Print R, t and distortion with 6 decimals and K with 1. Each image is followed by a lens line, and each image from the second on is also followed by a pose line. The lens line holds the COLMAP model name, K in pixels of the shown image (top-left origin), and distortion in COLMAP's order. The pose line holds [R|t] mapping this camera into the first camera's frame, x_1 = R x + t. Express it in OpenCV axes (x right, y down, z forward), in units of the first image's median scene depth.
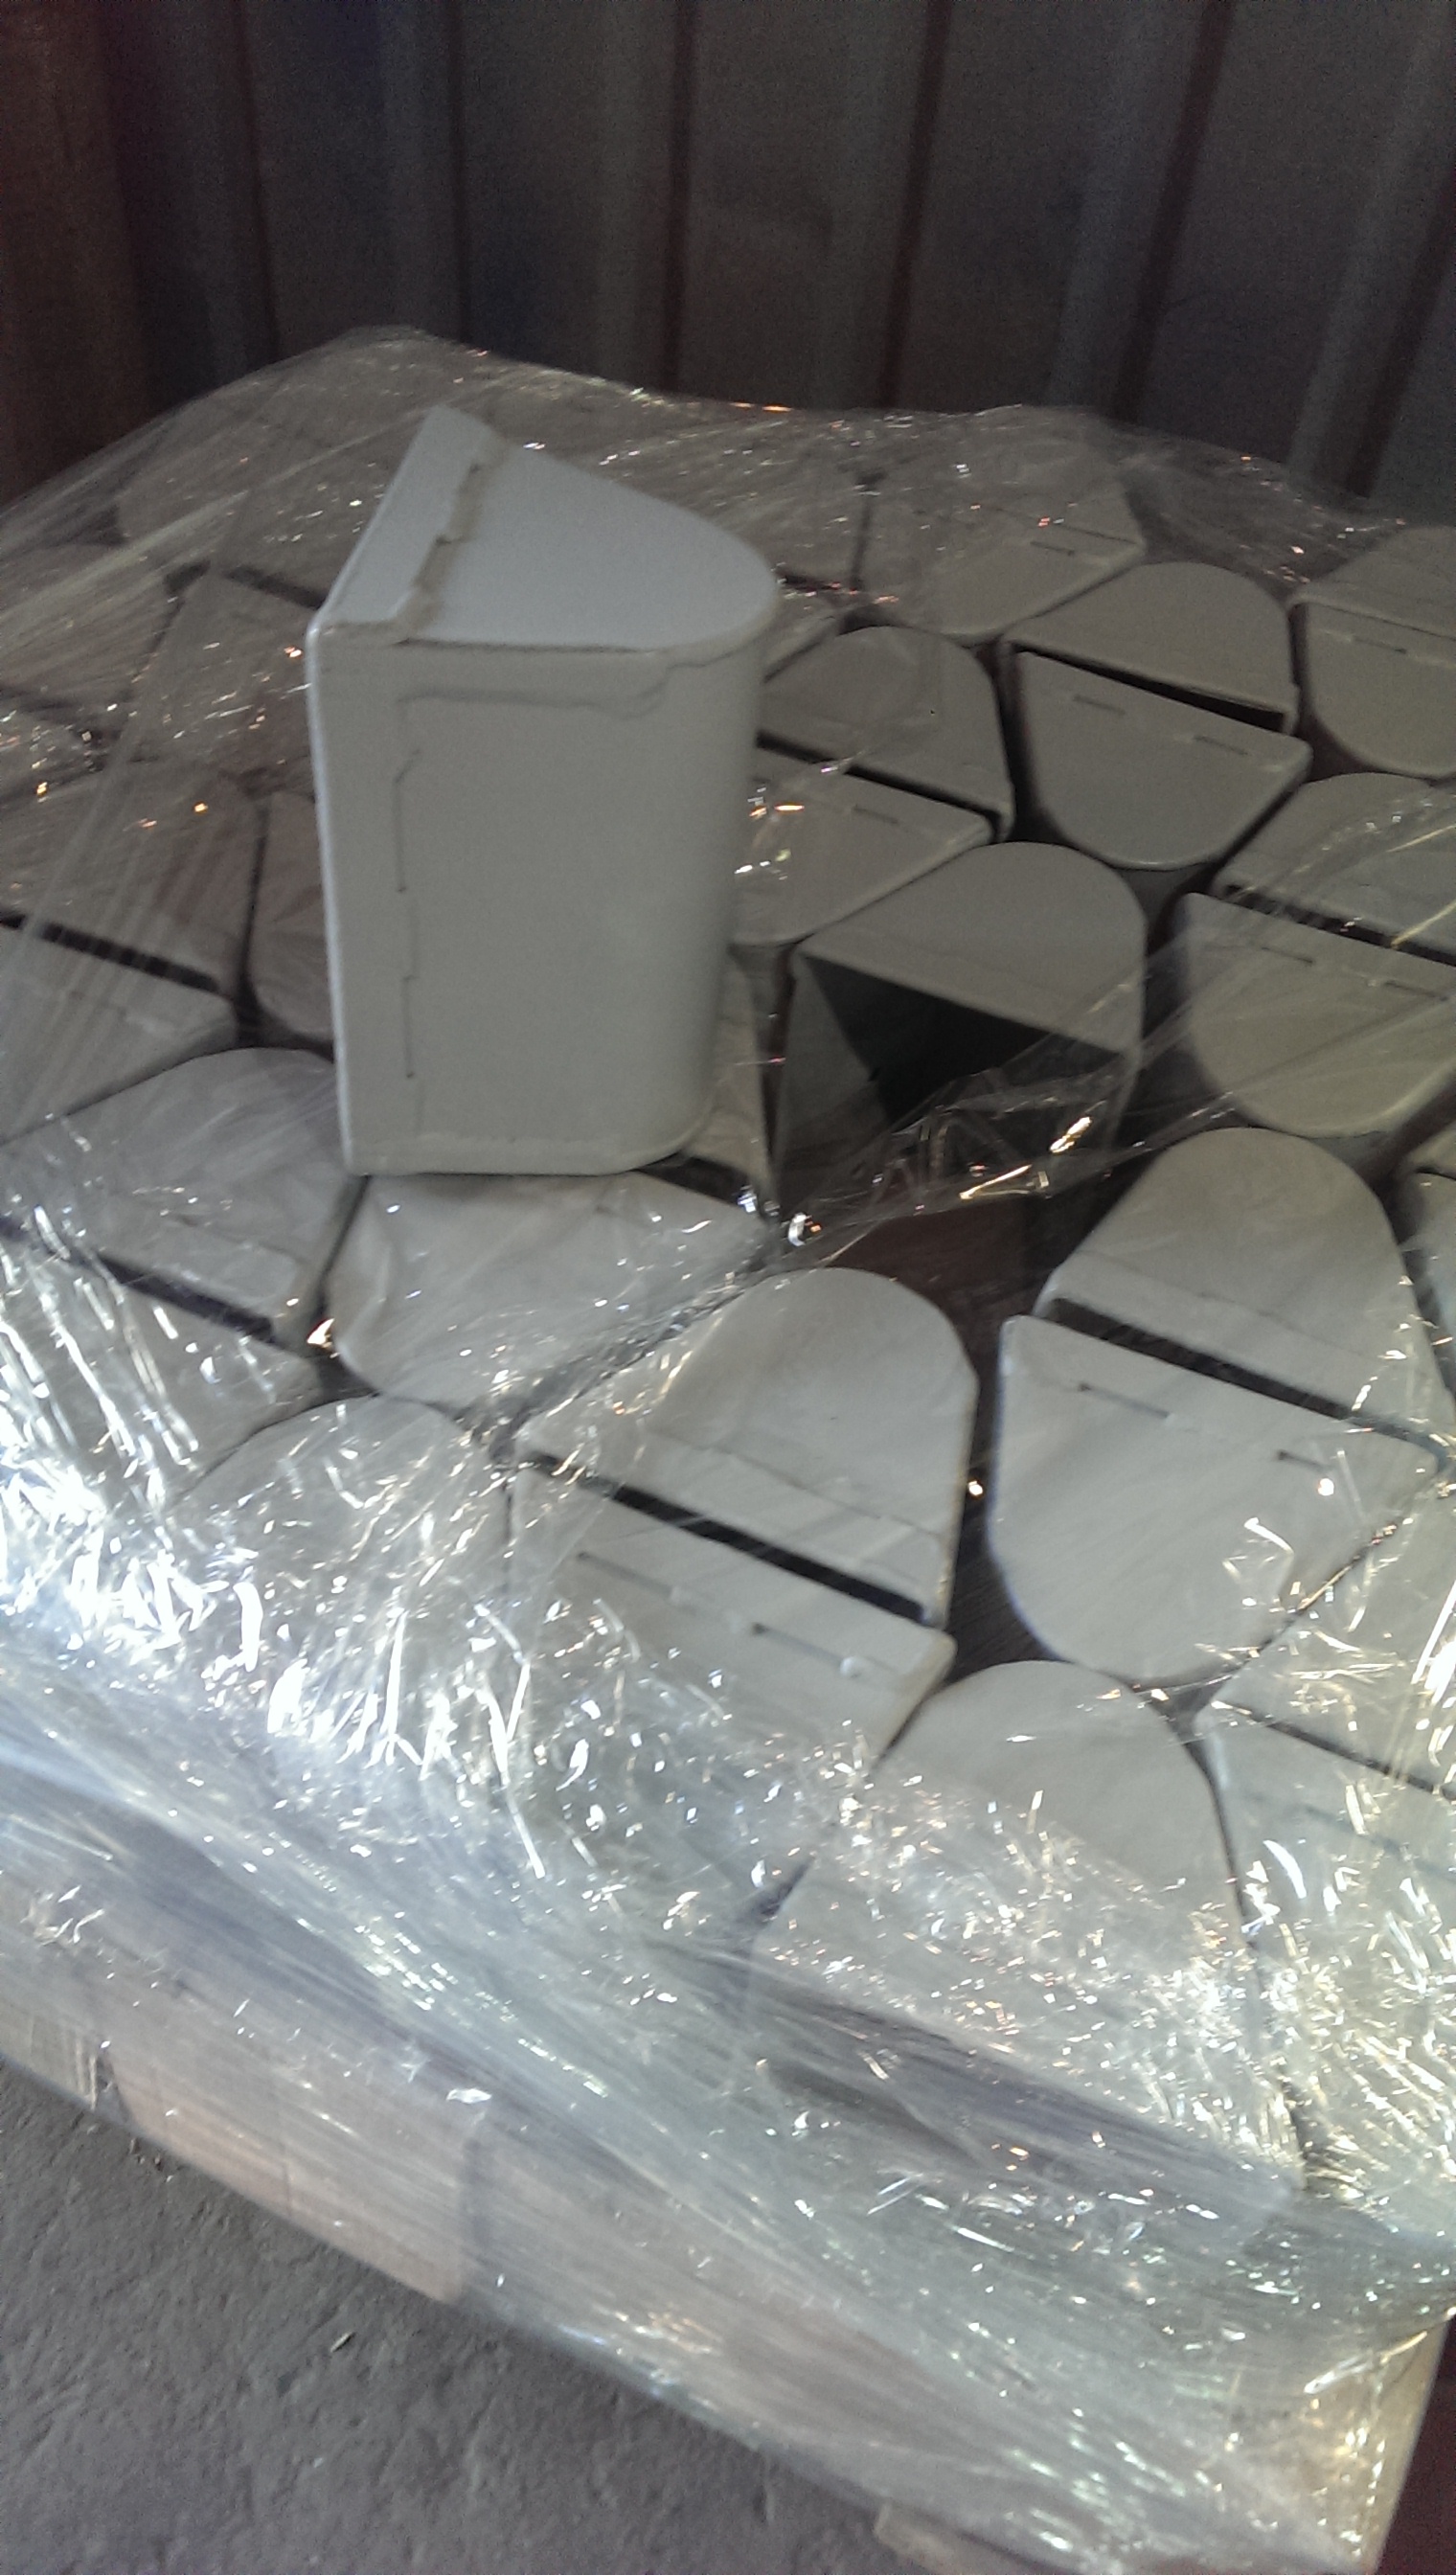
lens RADIAL K [[1826.8, 0, 720.3], [0, 1826.8, 1285.1], [0, 0, 1]] dist [0.026989, -0.033234]
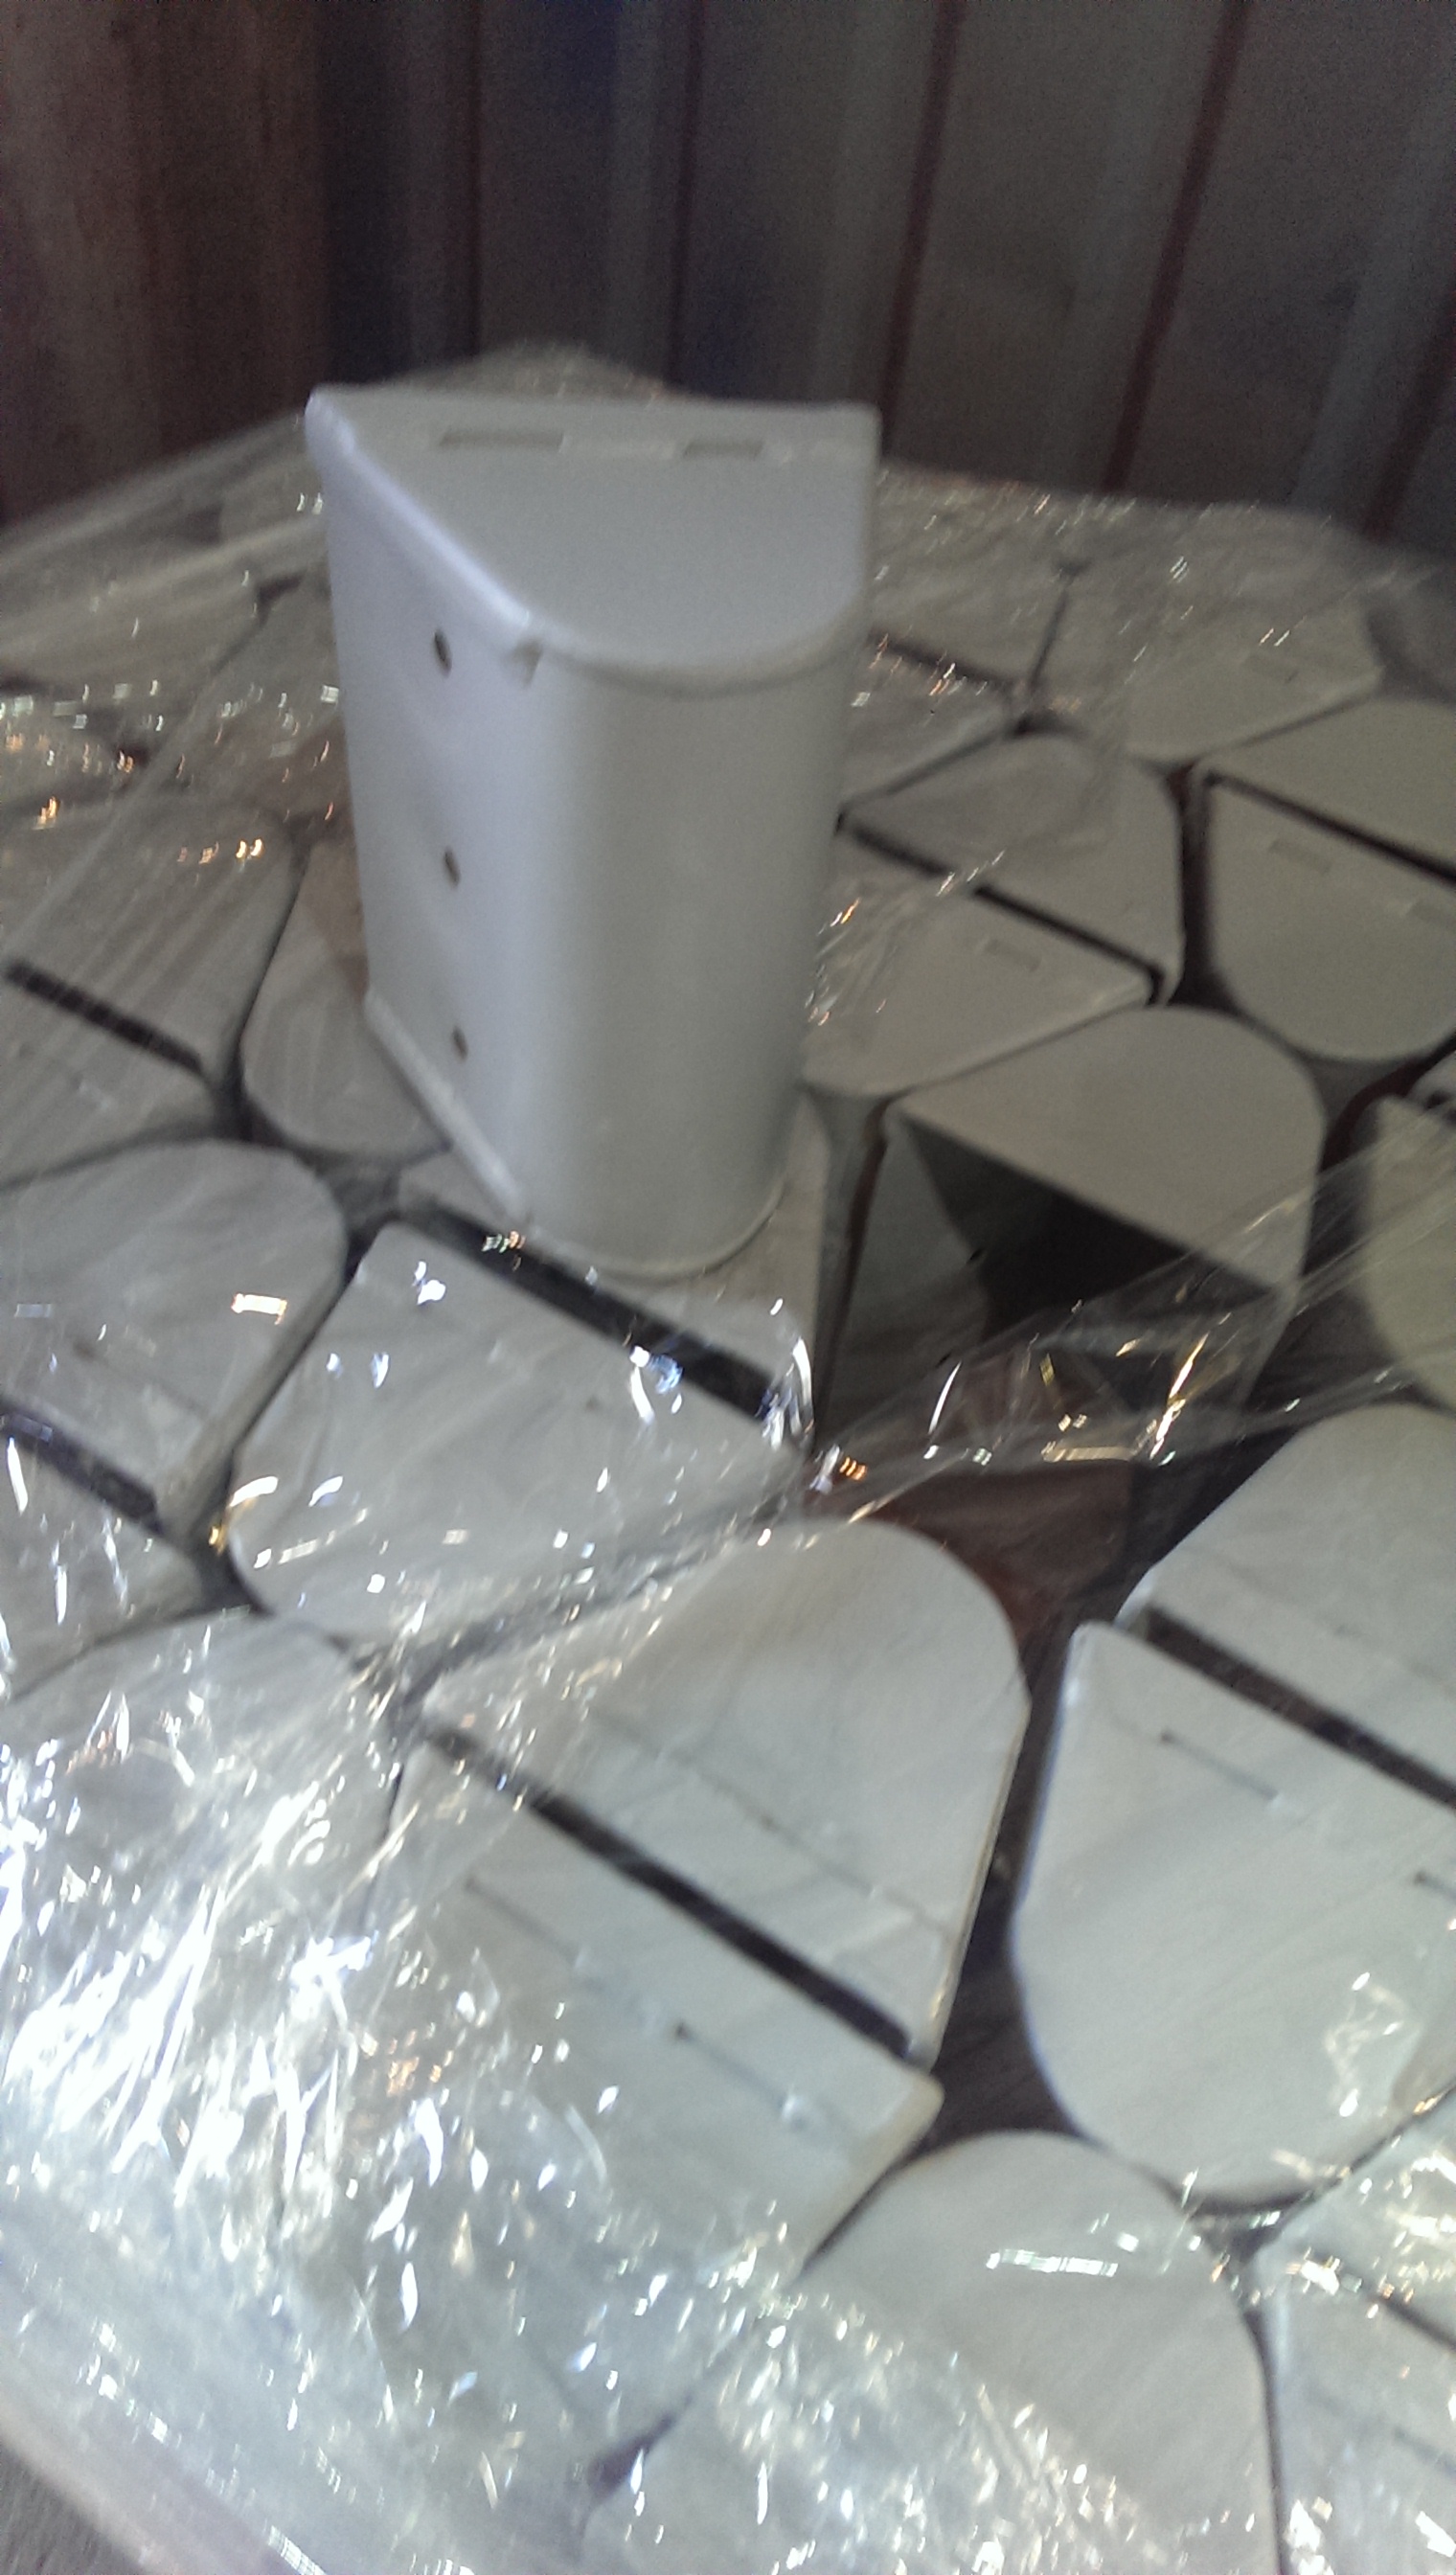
lens RADIAL K [[1826.8, 0, 716.0], [0, 1826.8, 1295.6], [0, 0, 1]] dist [0.026989, -0.033234]
pose [[0.987811, 0.138537, -0.070976, 0.037695], [-0.140791, 0.989650, -0.027777, -0.073318], [0.066393, 0.037431, 0.997091, 0.198038]]
